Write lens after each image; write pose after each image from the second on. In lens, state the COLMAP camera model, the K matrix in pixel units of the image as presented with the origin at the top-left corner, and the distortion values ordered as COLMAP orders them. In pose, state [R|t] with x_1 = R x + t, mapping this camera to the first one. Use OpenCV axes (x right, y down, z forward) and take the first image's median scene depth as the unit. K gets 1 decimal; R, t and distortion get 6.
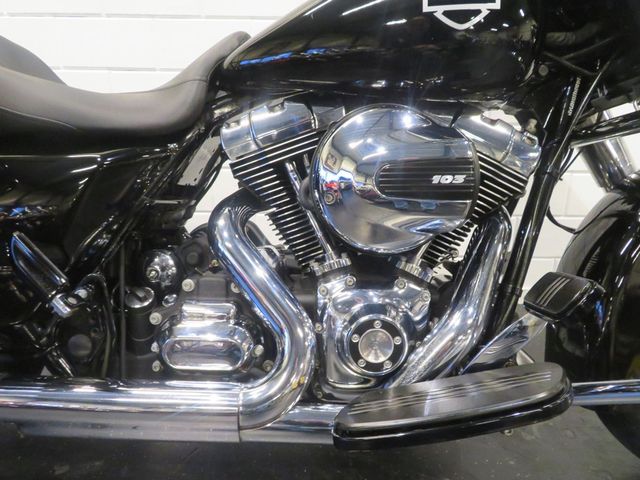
lens RADIAL K [[458.5, 0, 320.0], [0, 458.5, 240.0], [0, 0, 1]] dist [0.007053, -0.000399]
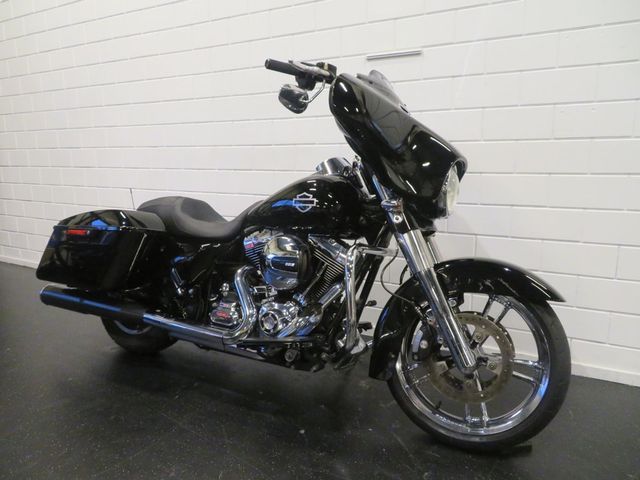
lens RADIAL K [[458.5, 0, 320.0], [0, 458.5, 240.0], [0, 0, 1]] dist [0.007053, -0.000399]
pose [[0.892629, 0.070106, -0.445307, 1.557313], [-0.124522, 0.987744, -0.094104, -0.034483], [0.433252, 0.139451, 0.890419, -1.347008]]
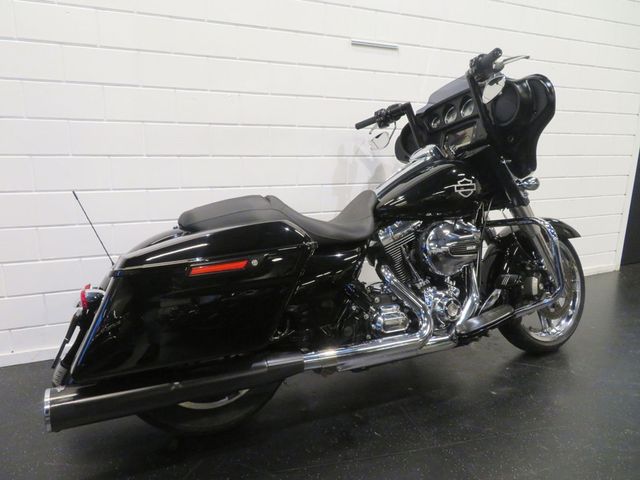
lens RADIAL K [[458.5, 0, 320.0], [0, 458.5, 240.0], [0, 0, 1]] dist [0.007053, -0.000399]
pose [[0.895212, -0.090933, 0.436264, -1.737724], [0.124971, 0.990905, -0.049900, -0.142367], [-0.427759, 0.099192, 0.898434, -1.160383]]
